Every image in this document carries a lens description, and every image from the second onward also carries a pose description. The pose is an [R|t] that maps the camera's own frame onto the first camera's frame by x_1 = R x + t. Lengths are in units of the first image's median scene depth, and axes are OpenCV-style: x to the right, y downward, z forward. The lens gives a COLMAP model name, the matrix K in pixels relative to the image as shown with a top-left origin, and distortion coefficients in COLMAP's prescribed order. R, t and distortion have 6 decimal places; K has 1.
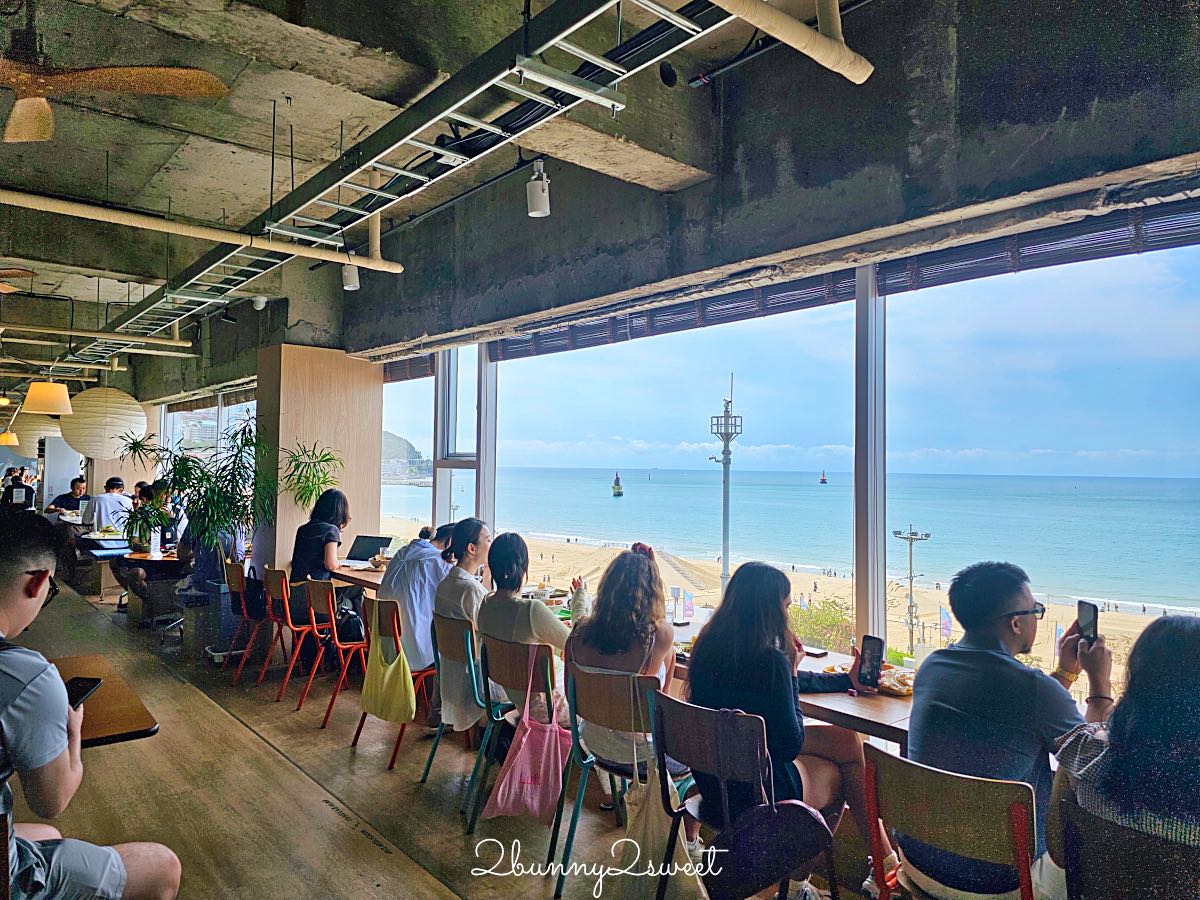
lens RADIAL K [[793.6, 0, 591.6], [0, 793.6, 437.0], [0, 0, 1]] dist [0.027240, -0.001382]
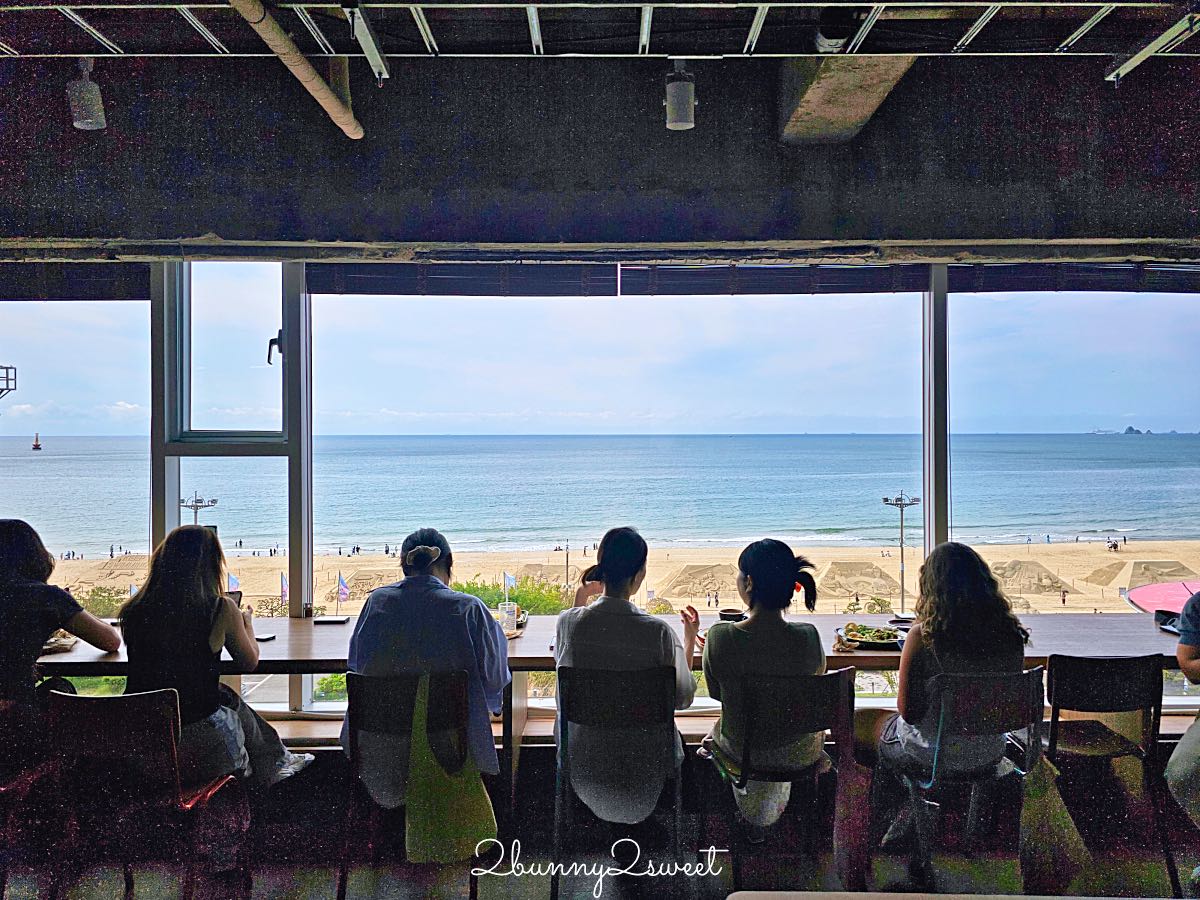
lens RADIAL K [[816.5, 0, 602.7], [0, 816.5, 428.9], [0, 0, 1]] dist [0.034895, -0.000318]
pose [[0.628331, -0.015199, 0.777798, -0.520924], [-0.015471, 0.999367, 0.032026, -0.007445], [-0.777792, -0.032156, 0.627698, 0.386019]]
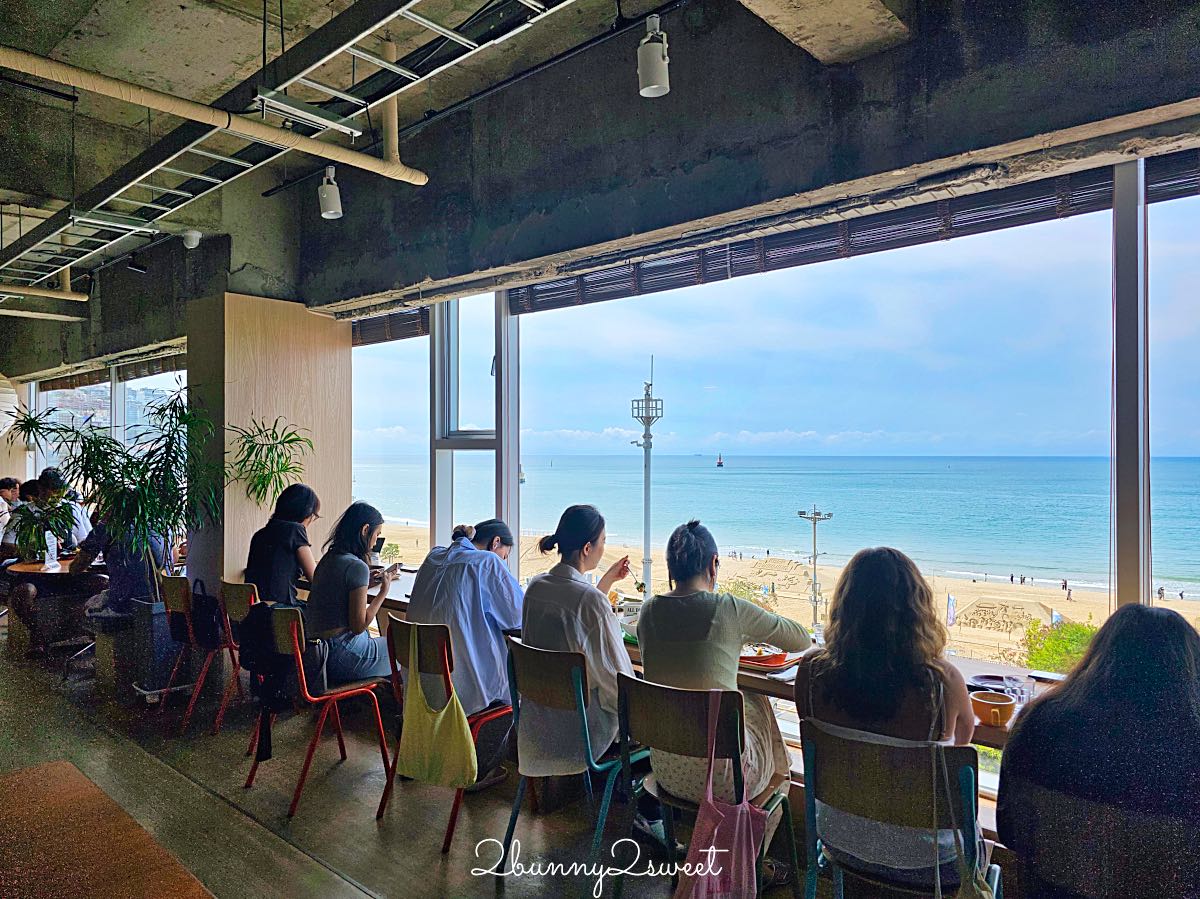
lens RADIAL K [[807.2, 0, 600.0], [0, 807.2, 449.5], [0, 0, 1]] dist [0.021427, -0.004916]
pose [[0.990953, -0.012392, 0.133637, -0.153773], [0.008016, 0.999415, 0.033233, 0.014880], [-0.133971, -0.031861, 0.990473, 0.185924]]
